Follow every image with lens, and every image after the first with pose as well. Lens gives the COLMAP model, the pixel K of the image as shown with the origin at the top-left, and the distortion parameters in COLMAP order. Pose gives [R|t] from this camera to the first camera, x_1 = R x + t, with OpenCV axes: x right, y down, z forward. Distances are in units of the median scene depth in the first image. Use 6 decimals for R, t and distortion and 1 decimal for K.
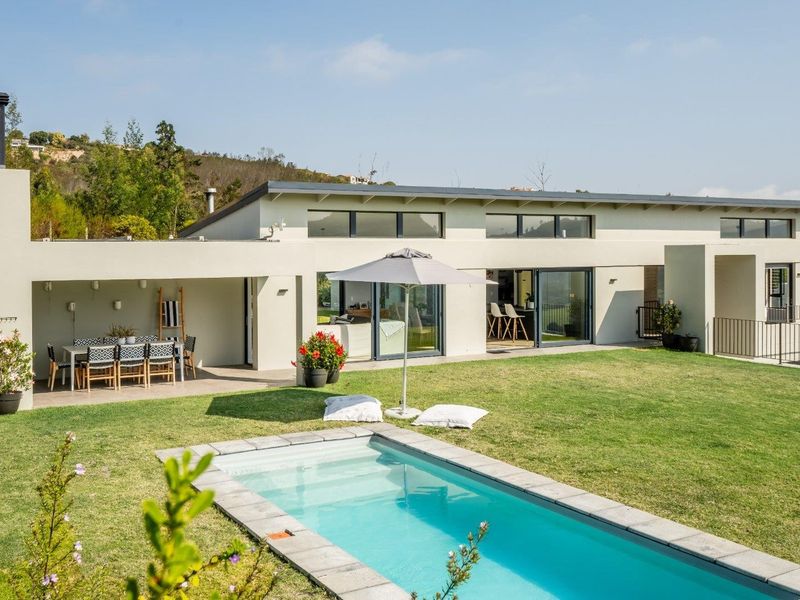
lens RADIAL K [[853.2, 0, 394.8], [0, 853.2, 293.6], [0, 0, 1]] dist [-0.009774, 0.000000]
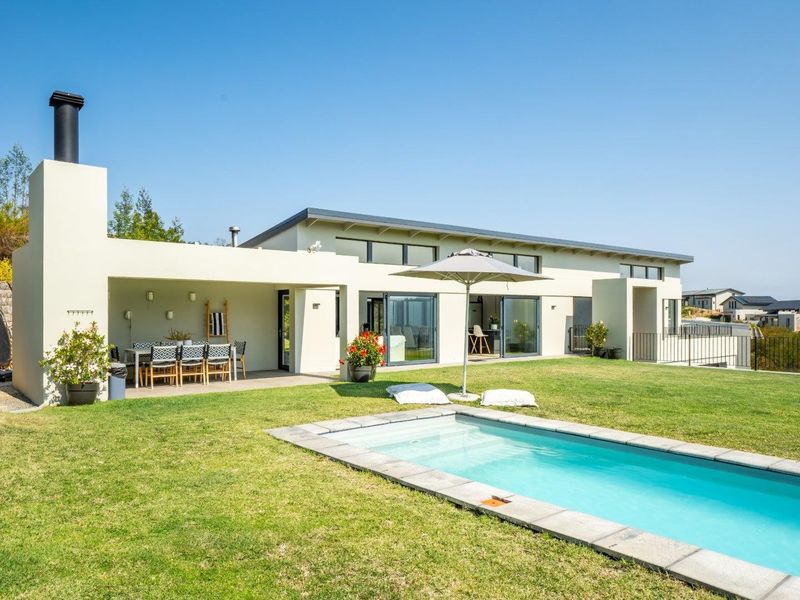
lens RADIAL K [[595.2, 0, 399.8], [0, 595.2, 333.5], [0, 0, 1]] dist [0.003506, -0.000317]
pose [[0.988377, -0.001176, 0.152019, -0.142700], [0.004398, 0.999773, -0.020861, 0.054117], [-0.151960, 0.021287, 0.988157, 0.179389]]
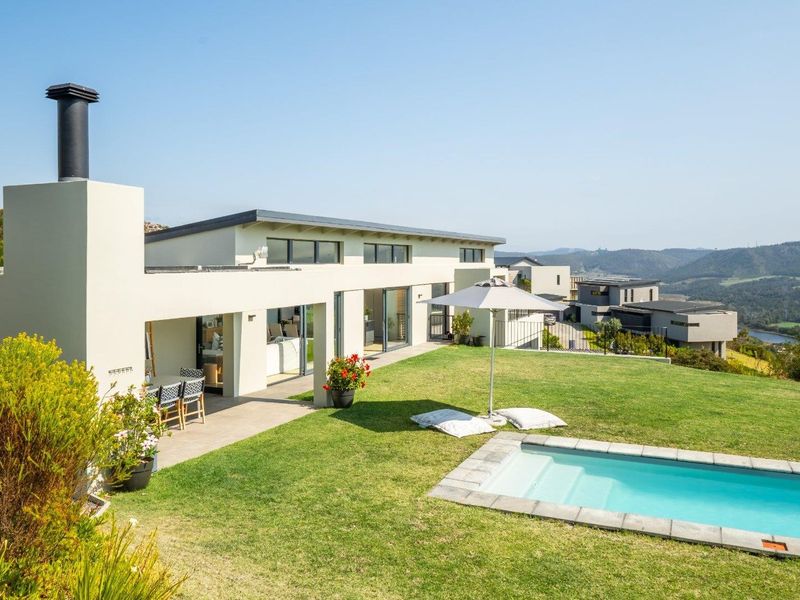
lens RADIAL K [[674.0, 0, 389.5], [0, 674.0, 277.5], [0, 0, 1]] dist [0.003970, -0.006736]
pose [[0.815052, -0.009248, 0.579313, -0.469662], [0.026477, 0.999423, -0.021297, -0.028746], [-0.578782, 0.032696, 0.814827, 0.247215]]
